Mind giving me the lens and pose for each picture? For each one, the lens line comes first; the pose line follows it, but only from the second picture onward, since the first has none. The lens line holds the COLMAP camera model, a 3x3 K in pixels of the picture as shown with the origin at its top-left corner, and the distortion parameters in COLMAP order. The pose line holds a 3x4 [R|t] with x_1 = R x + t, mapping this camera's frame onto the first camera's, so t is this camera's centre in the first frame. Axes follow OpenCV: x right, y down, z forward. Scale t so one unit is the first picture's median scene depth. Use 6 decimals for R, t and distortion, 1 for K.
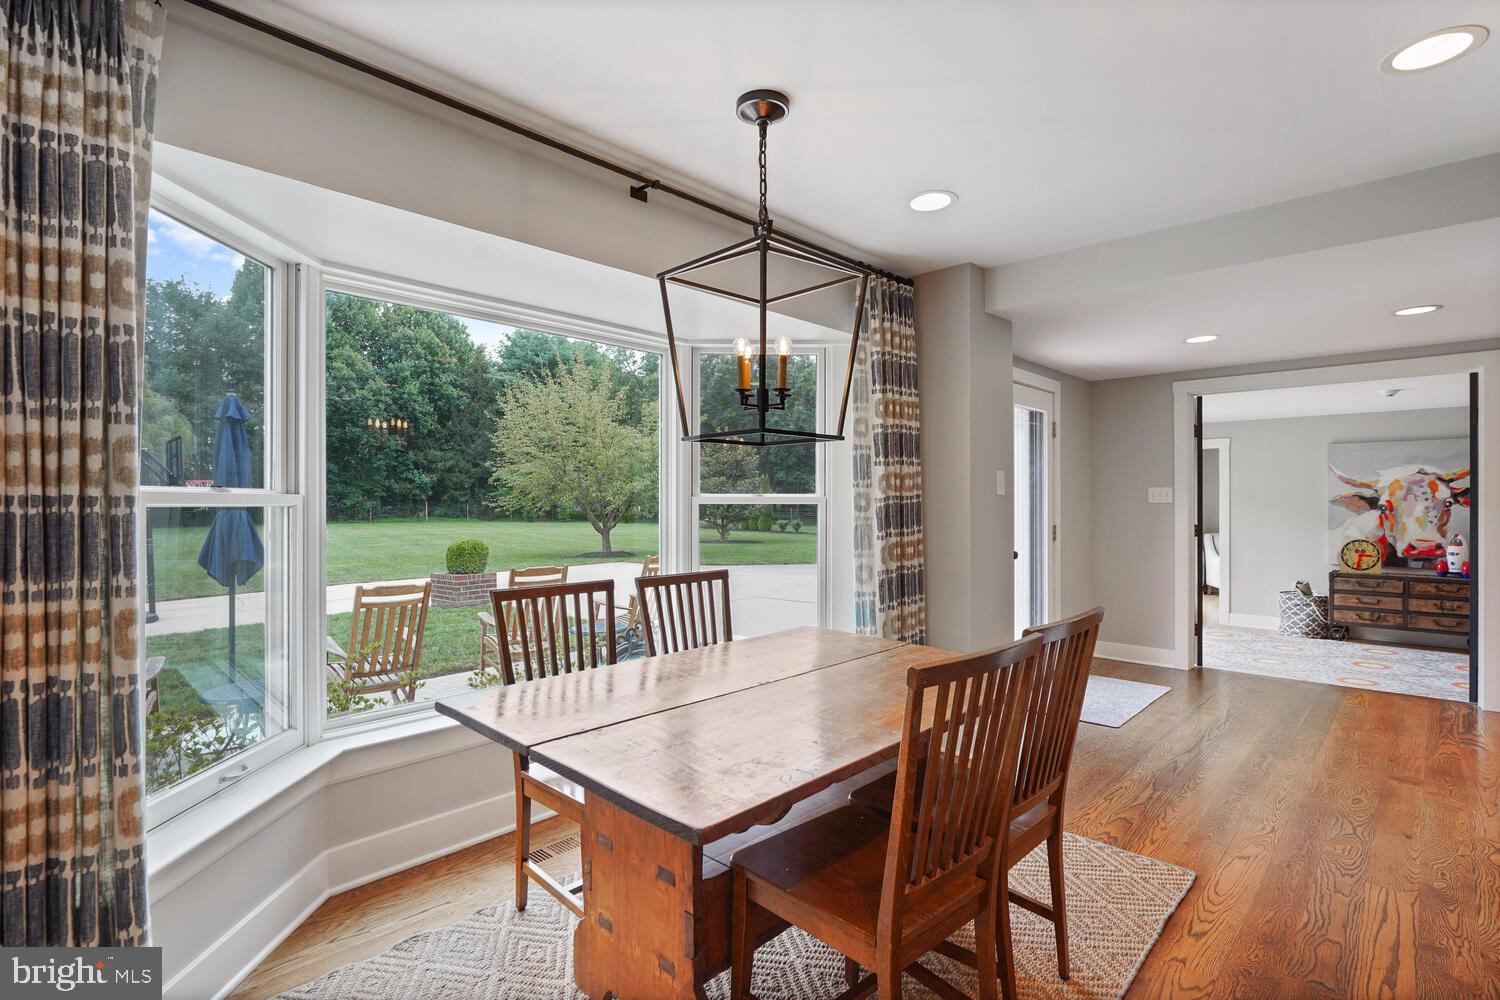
lens RADIAL K [[711.2, 0, 756.3], [0, 711.2, 500.7], [0, 0, 1]] dist [-0.011826, 0.001167]
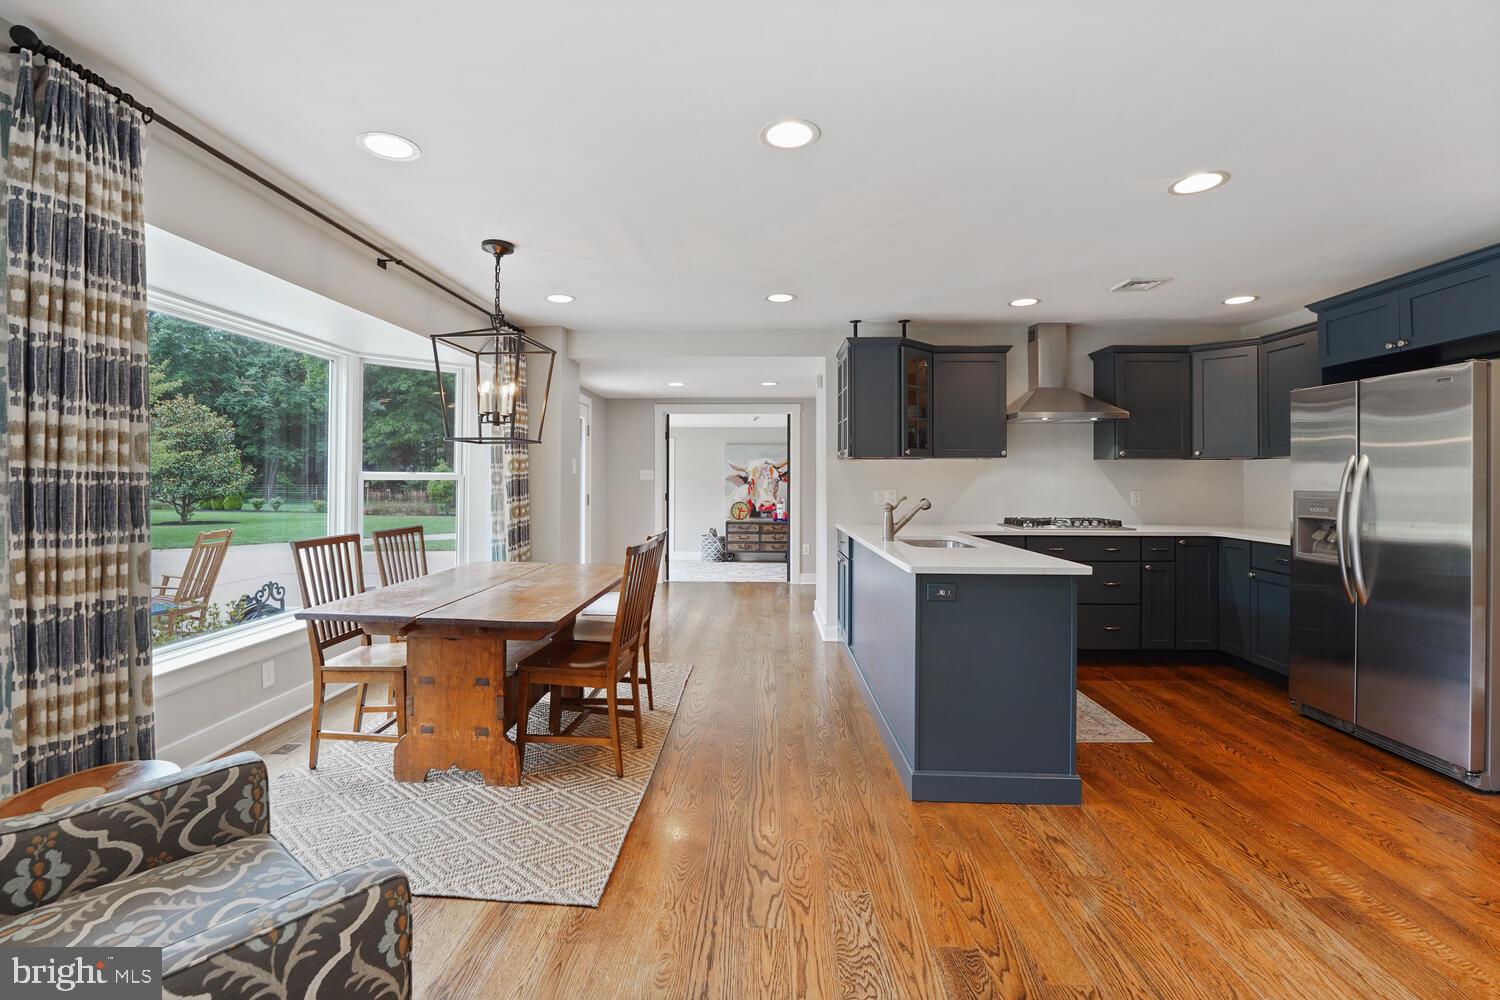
lens RADIAL K [[636.1, 0, 722.5], [0, 636.1, 470.7], [0, 0, 1]] dist [-0.001481, 0.000137]
pose [[0.767050, 0.010744, 0.641498, -0.455945], [-0.003254, 0.999912, -0.012855, 0.001416], [-0.641579, 0.007773, 0.767017, -0.424994]]
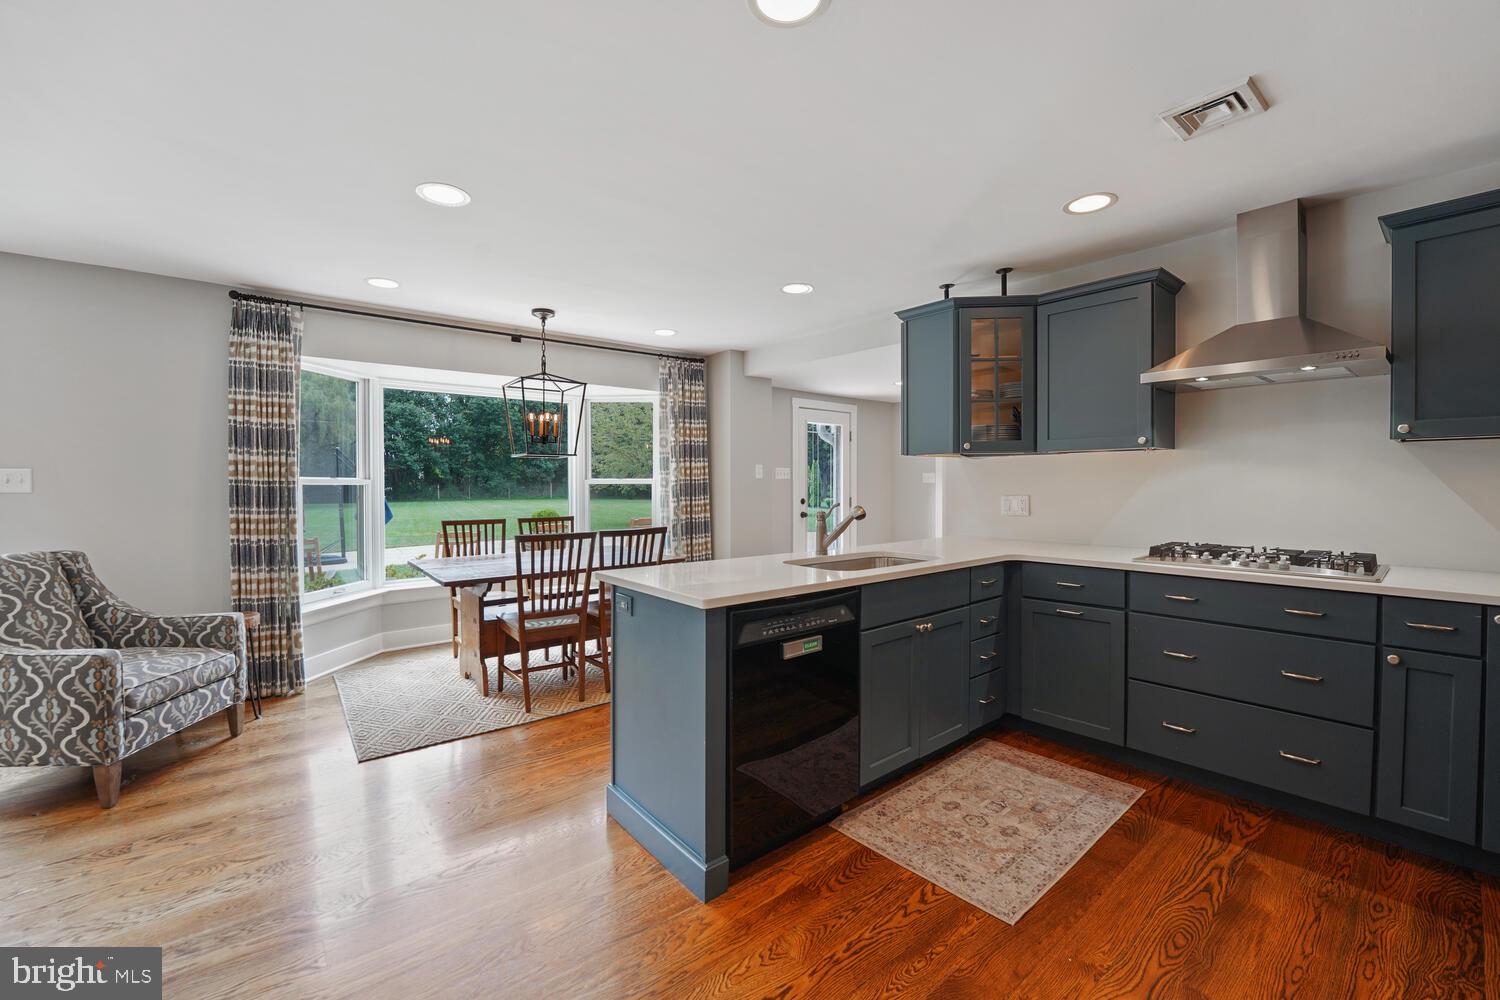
lens RADIAL K [[602.2, 0, 749.5], [0, 602.2, 490.4], [0, 0, 1]] dist [-0.000632, -0.014364]
pose [[0.991956, 0.000666, -0.126579, 0.764561], [0.001149, 0.999898, 0.014271, -0.000118], [0.126575, -0.014301, 0.991854, -0.724210]]
